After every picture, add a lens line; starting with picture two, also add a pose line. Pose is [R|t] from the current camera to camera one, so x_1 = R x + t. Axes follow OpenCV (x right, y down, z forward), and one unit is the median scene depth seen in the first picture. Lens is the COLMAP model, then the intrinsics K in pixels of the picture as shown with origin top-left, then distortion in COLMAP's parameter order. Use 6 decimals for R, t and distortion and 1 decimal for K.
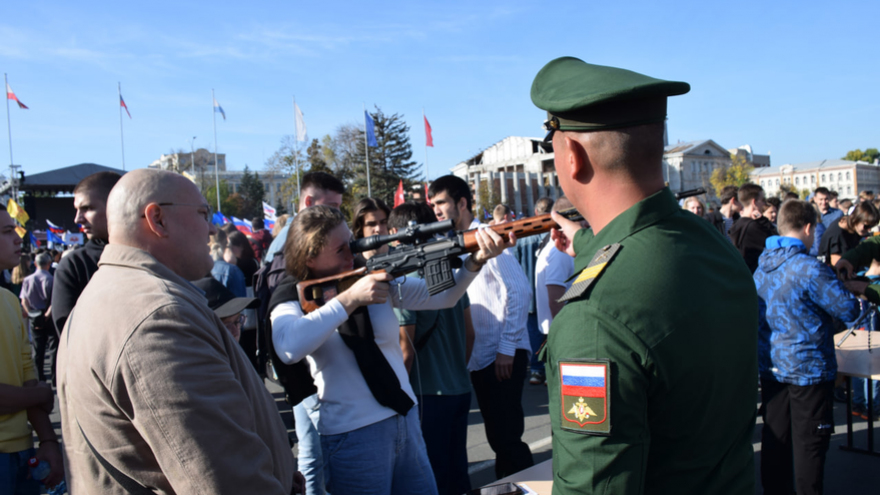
lens RADIAL K [[720.1, 0, 440.0], [0, 720.1, 247.5], [0, 0, 1]] dist [-0.096785, 0.004979]
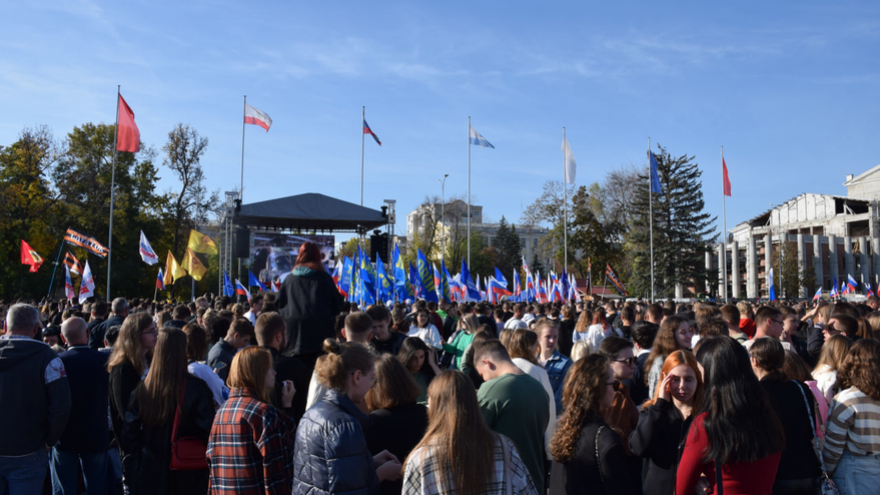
lens RADIAL K [[720.1, 0, 440.0], [0, 720.1, 247.5], [0, 0, 1]] dist [-0.096785, 0.004979]
pose [[0.939240, 0.041417, -0.340754, -0.037151], [-0.069552, 0.995065, -0.070765, -0.003961], [0.336142, 0.090165, 0.937485, 0.132039]]
